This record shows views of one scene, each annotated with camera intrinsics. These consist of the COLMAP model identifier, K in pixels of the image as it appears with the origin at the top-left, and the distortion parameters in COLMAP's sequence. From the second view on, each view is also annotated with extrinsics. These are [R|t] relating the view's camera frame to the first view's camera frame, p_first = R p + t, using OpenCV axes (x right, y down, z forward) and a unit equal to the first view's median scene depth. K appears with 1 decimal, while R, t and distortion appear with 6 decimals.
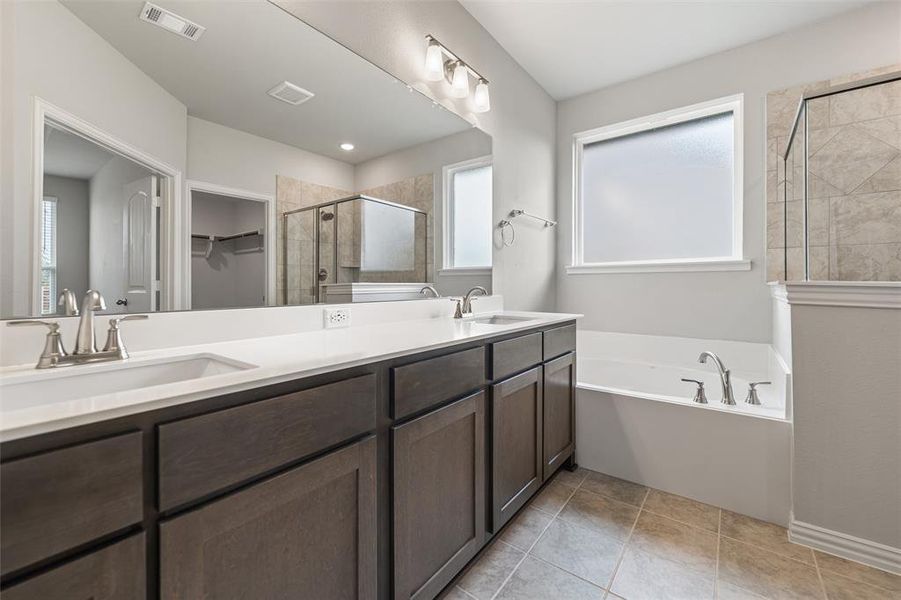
lens RADIAL K [[371.2, 0, 446.4], [0, 371.2, 284.5], [0, 0, 1]] dist [-0.001518, -0.000254]
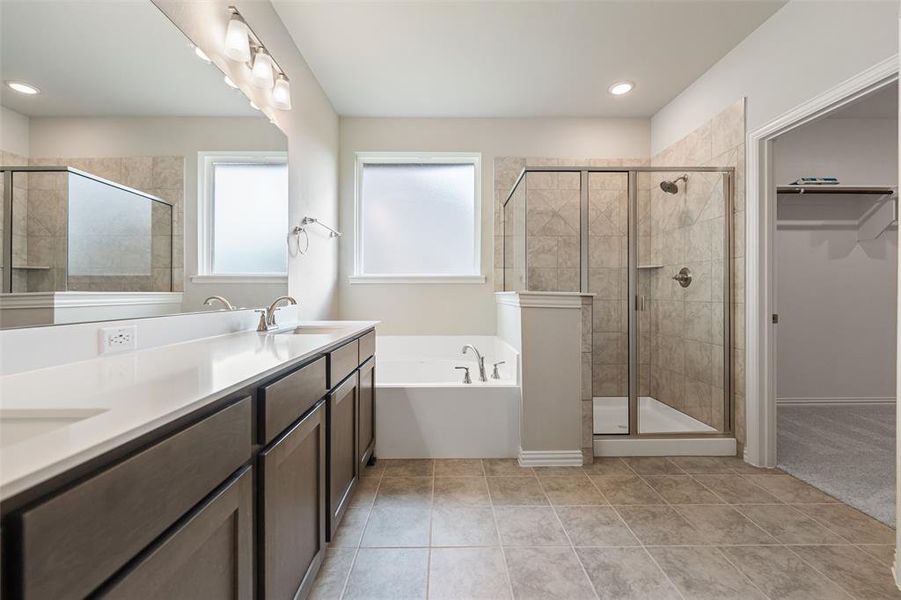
lens RADIAL K [[371.2, 0, 447.4], [0, 371.2, 293.9], [0, 0, 1]] dist [-0.001518, -0.000254]
pose [[0.785918, -0.001483, 0.618329, -0.170949], [0.000594, 0.999998, 0.001644, -0.001618], [-0.618331, -0.000924, 0.785918, 0.007988]]
